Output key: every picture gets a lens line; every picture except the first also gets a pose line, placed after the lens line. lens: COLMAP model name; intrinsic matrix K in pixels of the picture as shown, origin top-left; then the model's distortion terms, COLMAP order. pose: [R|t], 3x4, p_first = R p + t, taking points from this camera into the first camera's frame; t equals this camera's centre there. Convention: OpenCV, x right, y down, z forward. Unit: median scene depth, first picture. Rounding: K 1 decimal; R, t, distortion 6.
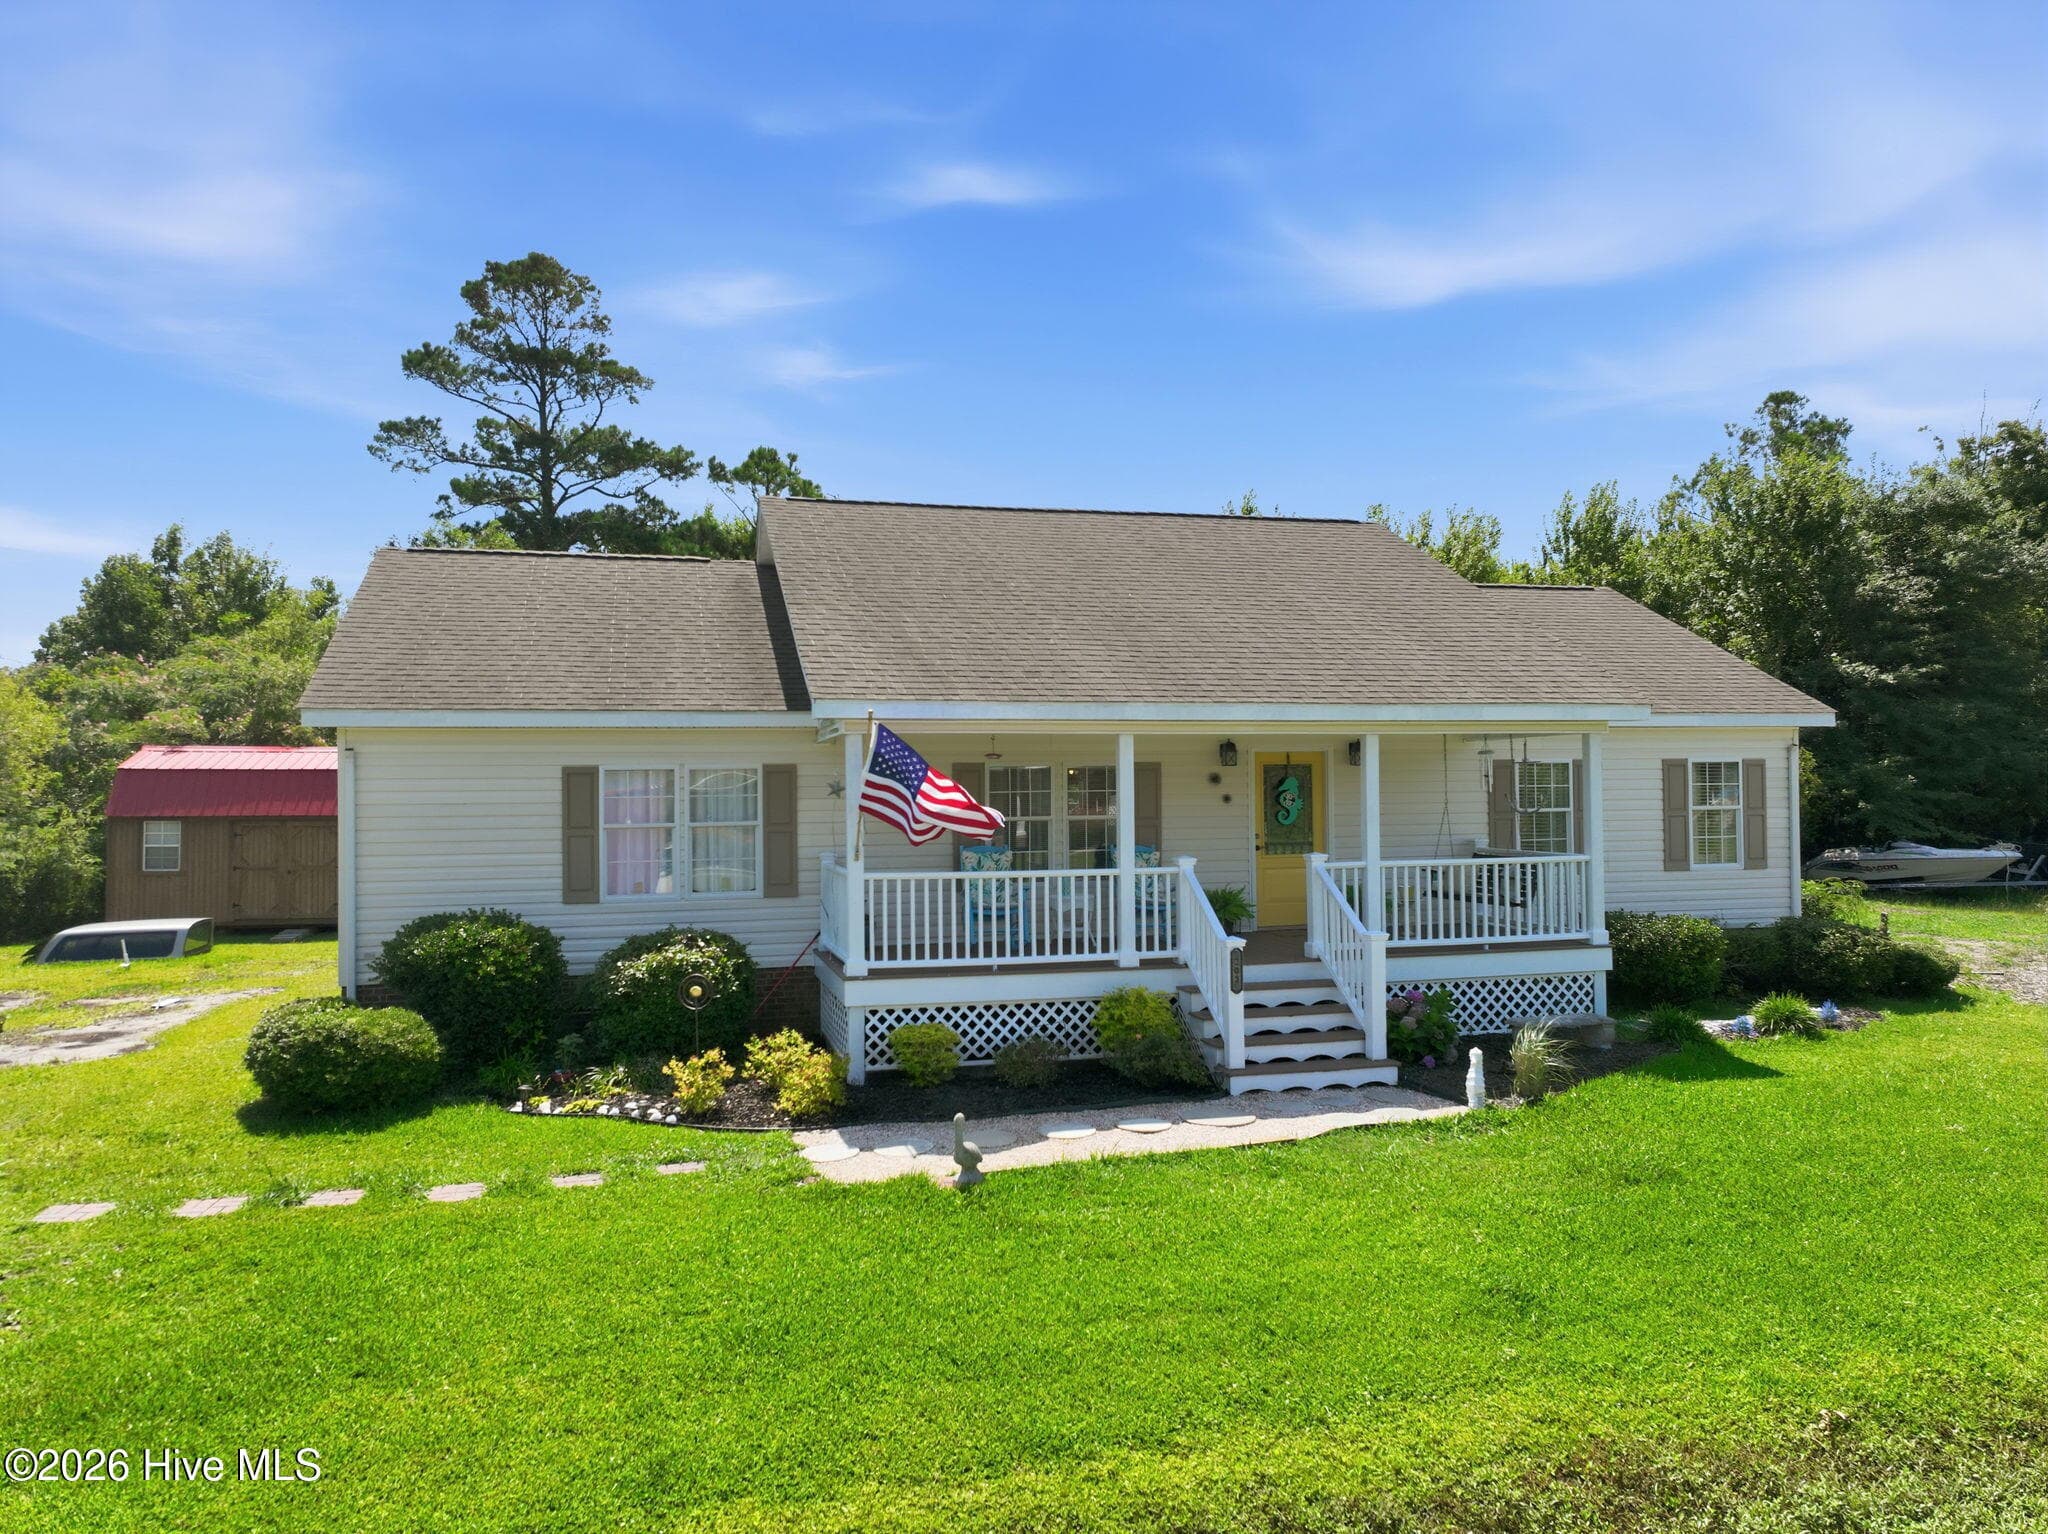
lens RADIAL K [[1348.1, 0, 1024.0], [0, 1348.1, 767.0], [0, 0, 1]] dist [-0.002220, -0.002126]
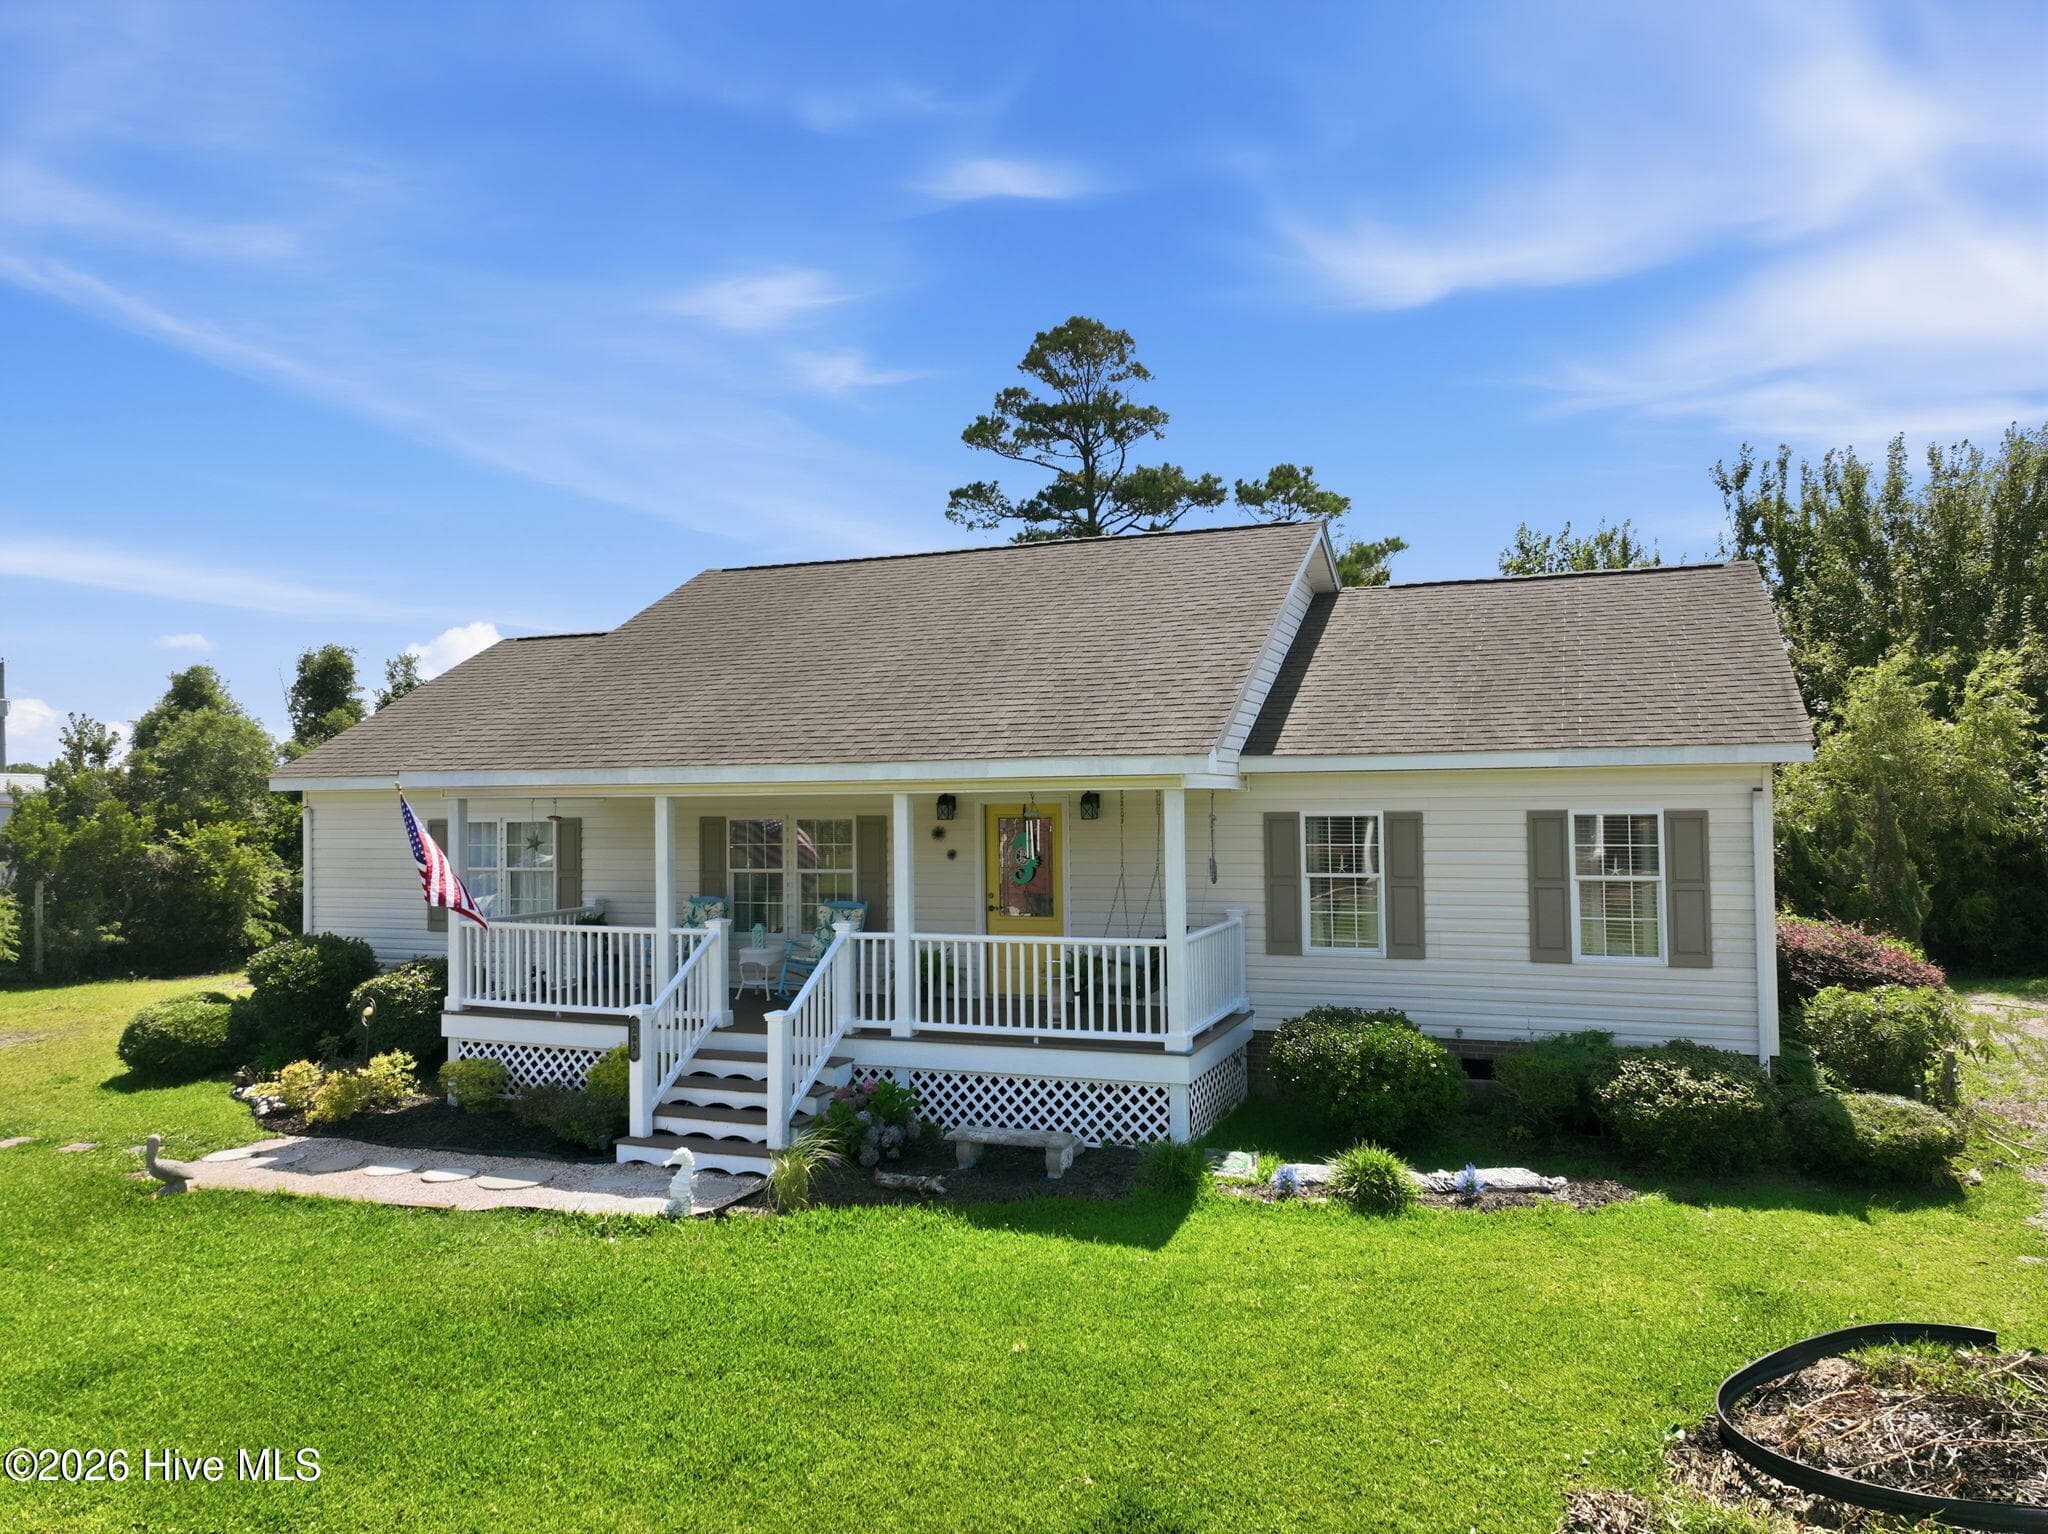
lens RADIAL K [[1348.1, 0, 1024.0], [0, 1348.1, 767.0], [0, 0, 1]] dist [-0.002220, -0.002126]
pose [[0.830356, -0.013196, -0.557077, 0.814861], [0.010395, 0.999912, -0.008192, -0.033311], [0.557136, 0.001012, 0.830420, 0.281916]]
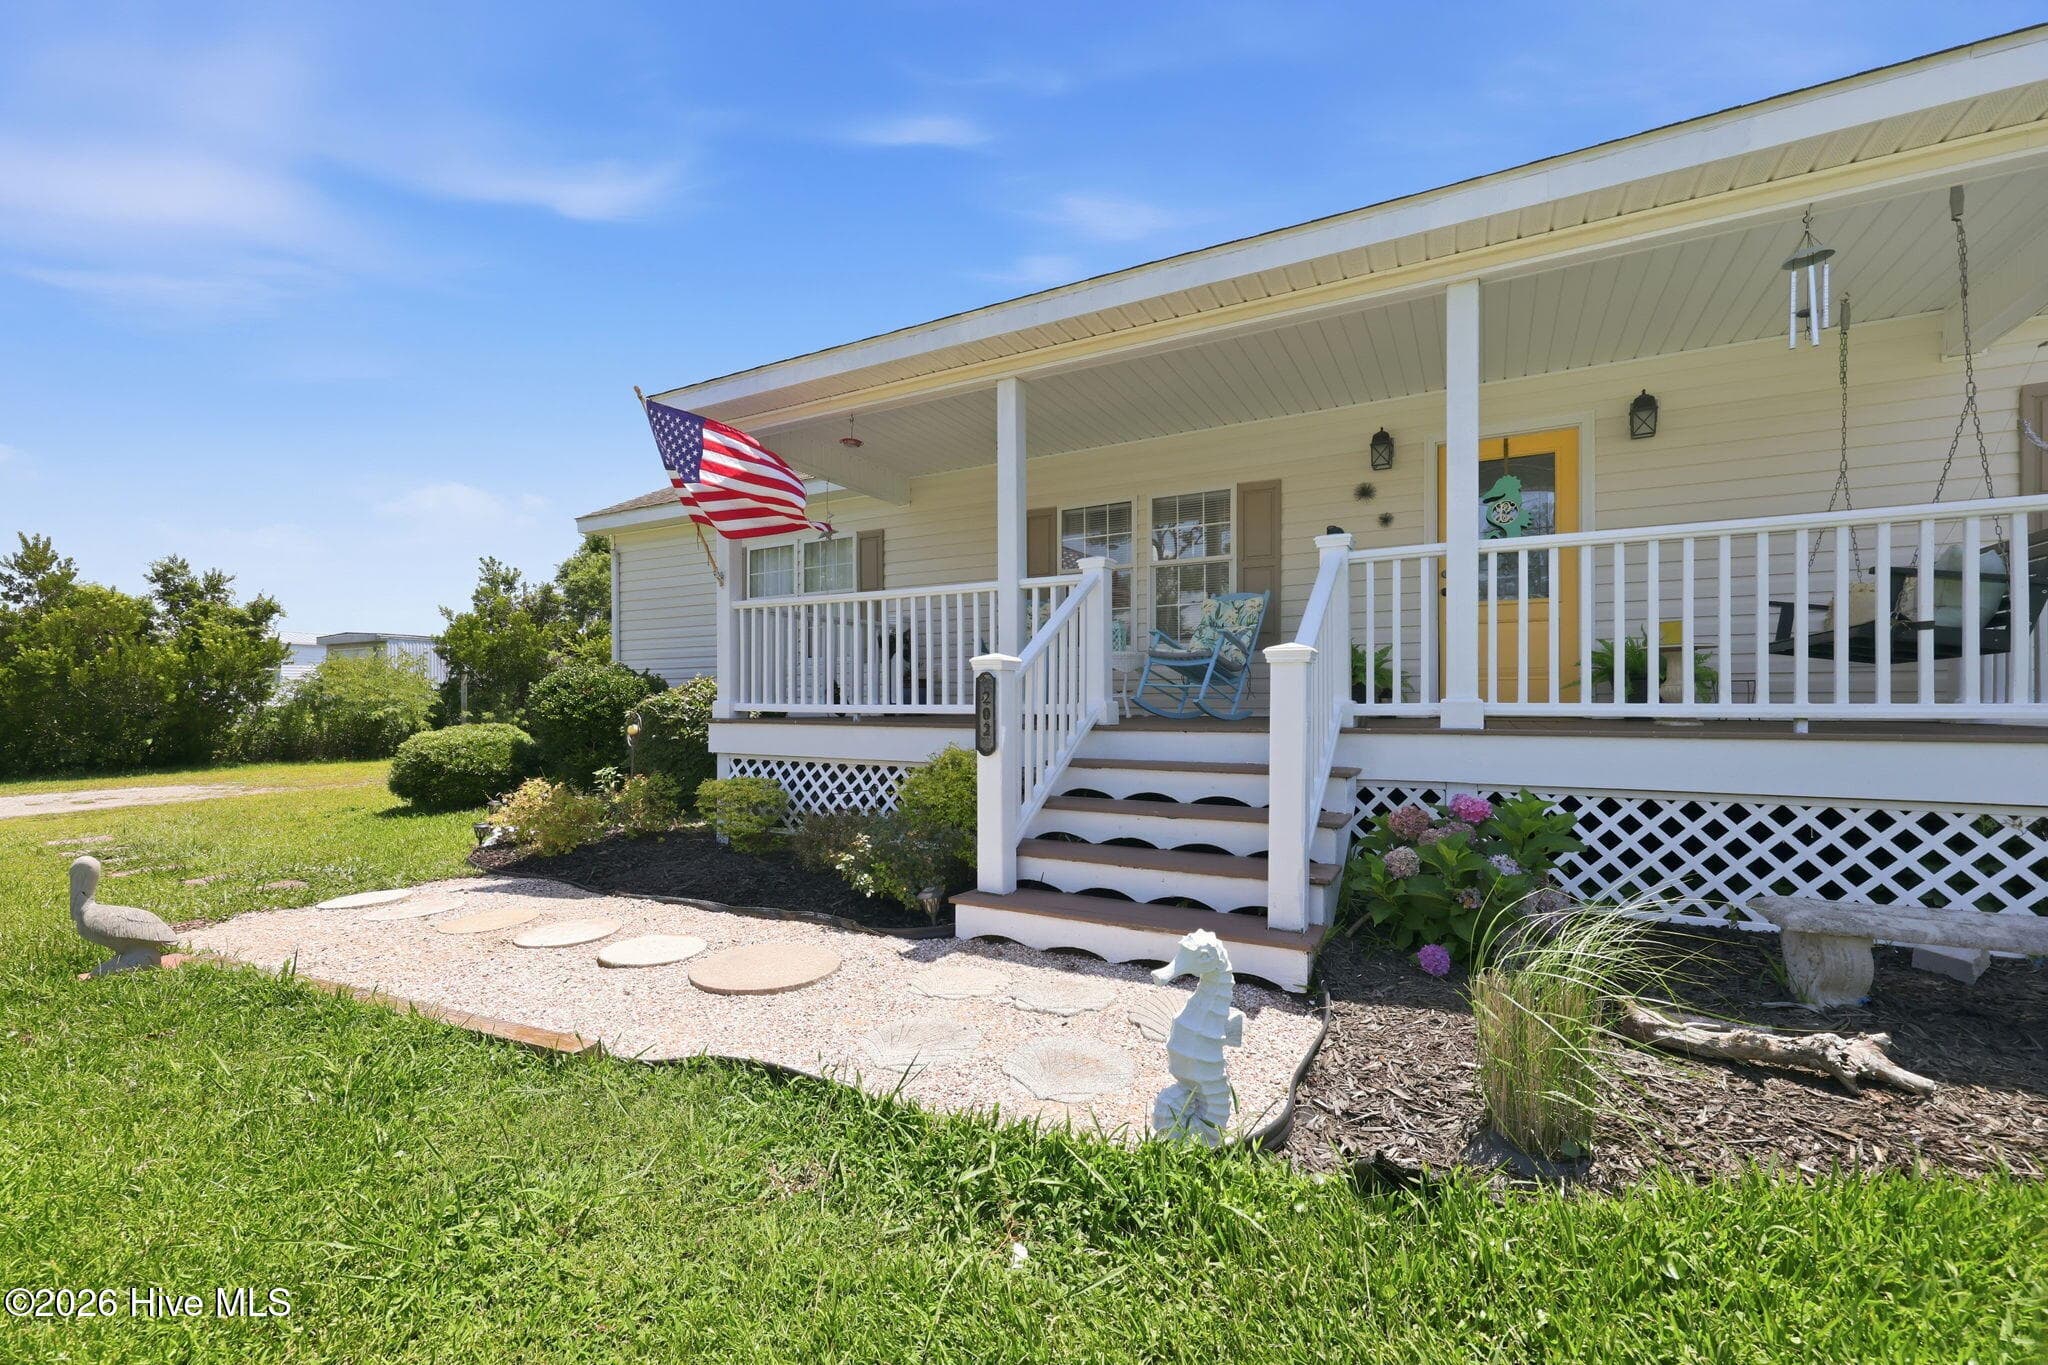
lens RADIAL K [[832.8, 0, 1025.6], [0, 832.8, 701.2], [0, 0, 1]] dist [0.001936, 0.000183]
pose [[0.743993, 0.009073, -0.668126, 0.335936], [0.005965, 0.999778, 0.020219, 0.118916], [0.668161, -0.019028, 0.743774, 0.647459]]
